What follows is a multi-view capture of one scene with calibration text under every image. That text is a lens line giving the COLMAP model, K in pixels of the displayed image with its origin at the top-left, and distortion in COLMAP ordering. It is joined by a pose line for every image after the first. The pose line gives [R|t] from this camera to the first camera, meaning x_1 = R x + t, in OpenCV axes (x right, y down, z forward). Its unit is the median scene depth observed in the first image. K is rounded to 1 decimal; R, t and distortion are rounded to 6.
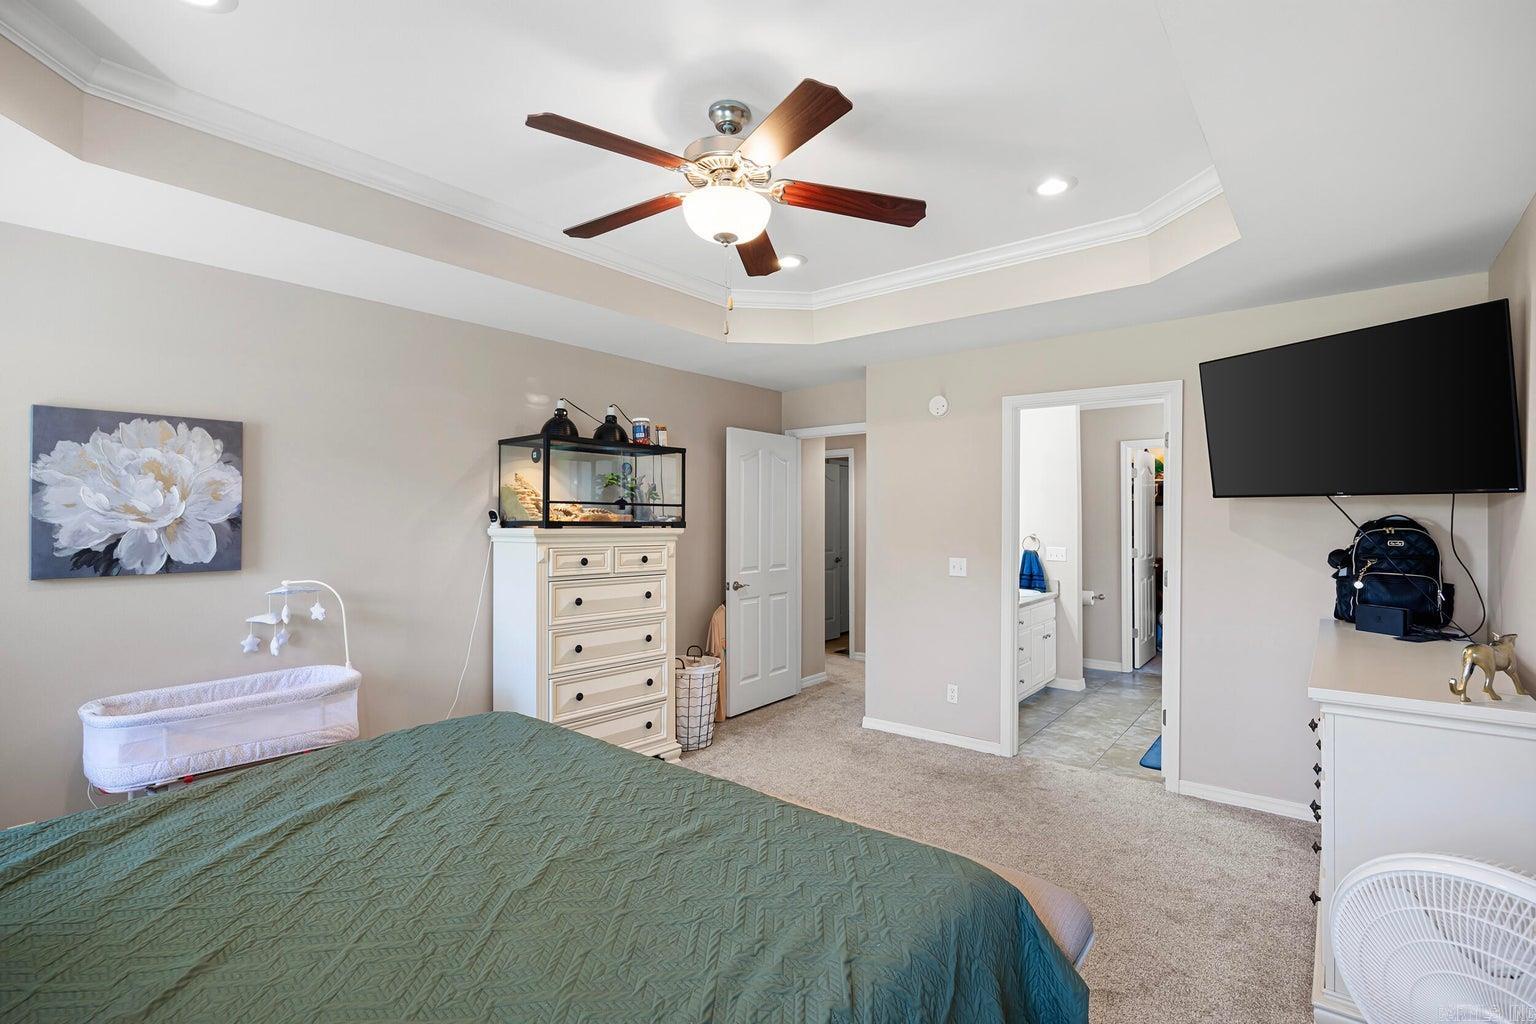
lens RADIAL K [[720.4, 0, 781.6], [0, 720.4, 518.9], [0, 0, 1]] dist [-0.010595, 0.000011]
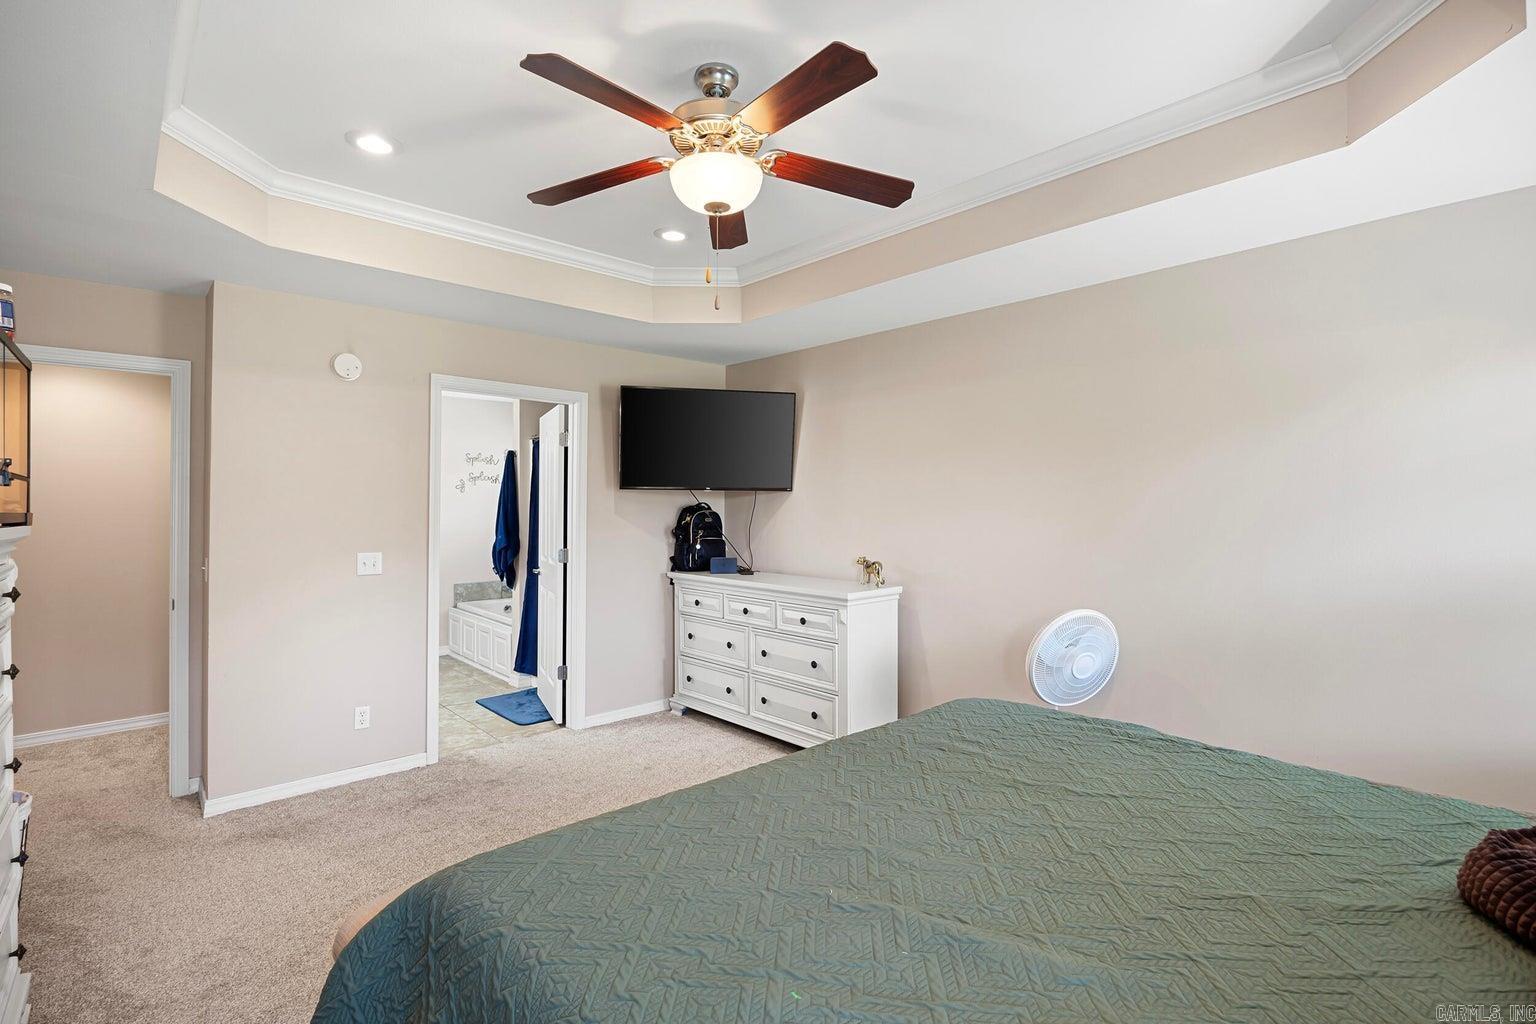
lens RADIAL K [[720.4, 0, 774.3], [0, 720.4, 507.2], [0, 0, 1]] dist [-0.010595, 0.000011]
pose [[0.142247, -0.001816, 0.989830, -0.630505], [0.006061, 0.999981, 0.000964, 0.003610], [-0.989813, 0.005862, 0.142255, 0.507118]]
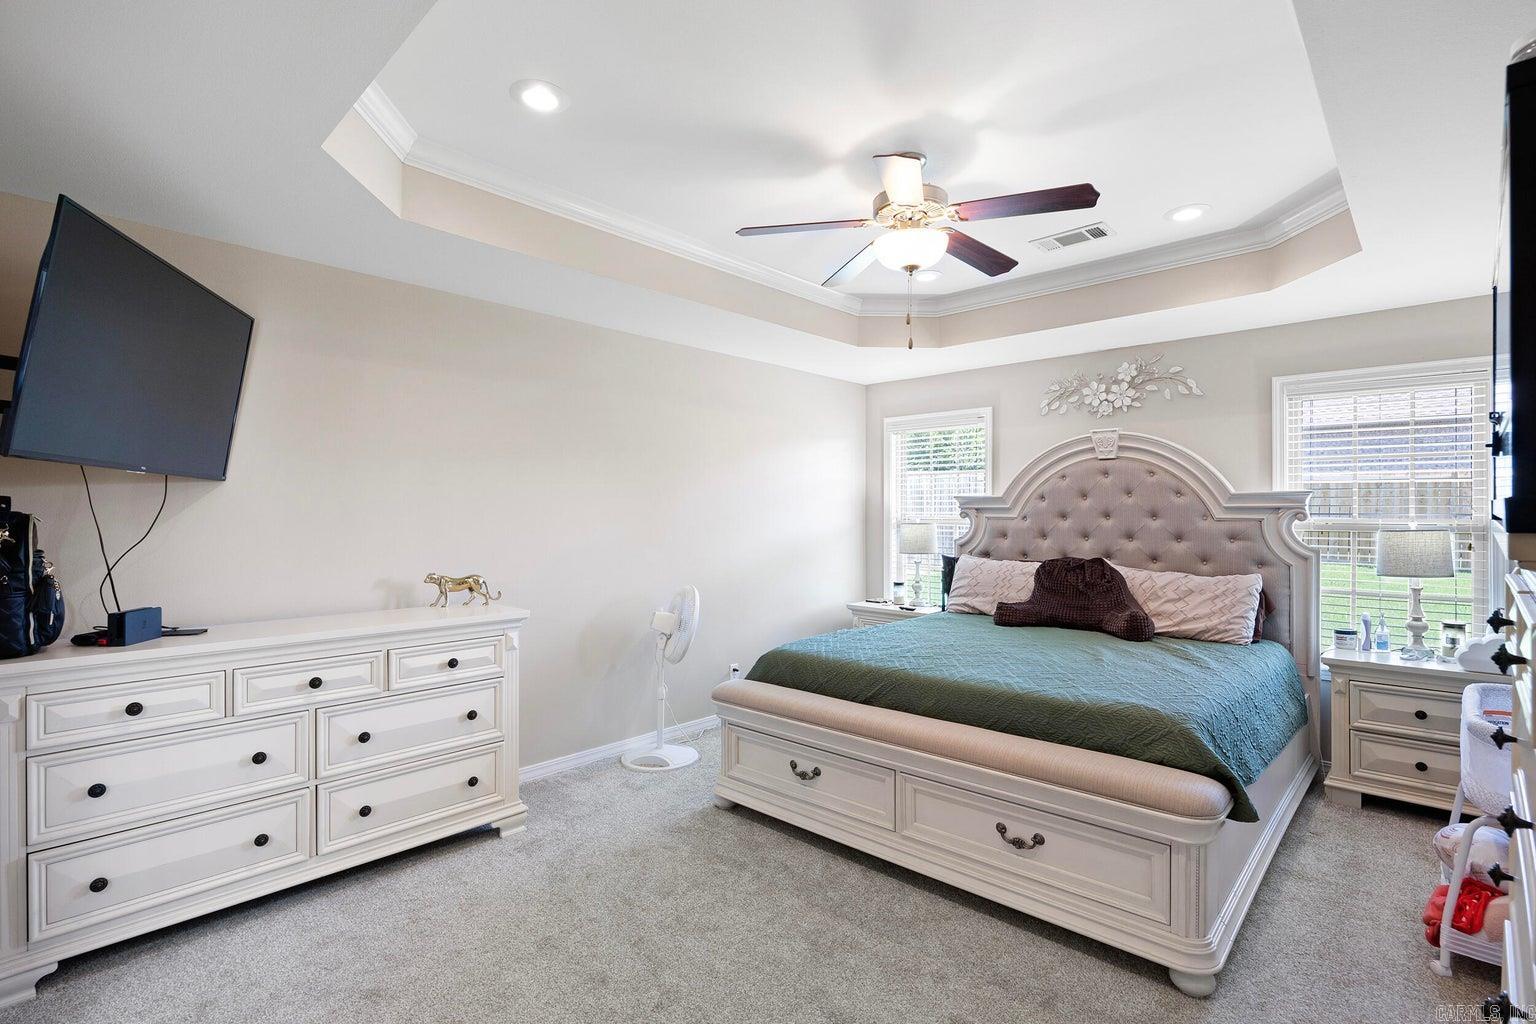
lens RADIAL K [[720.4, 0, 765.1], [0, 720.4, 513.8], [0, 0, 1]] dist [-0.010595, 0.000011]
pose [[-0.997274, -0.000011, 0.073788, 0.042270], [0.000251, 0.999994, 0.003532, 0.007885], [-0.073787, 0.003540, -0.997268, 1.385032]]
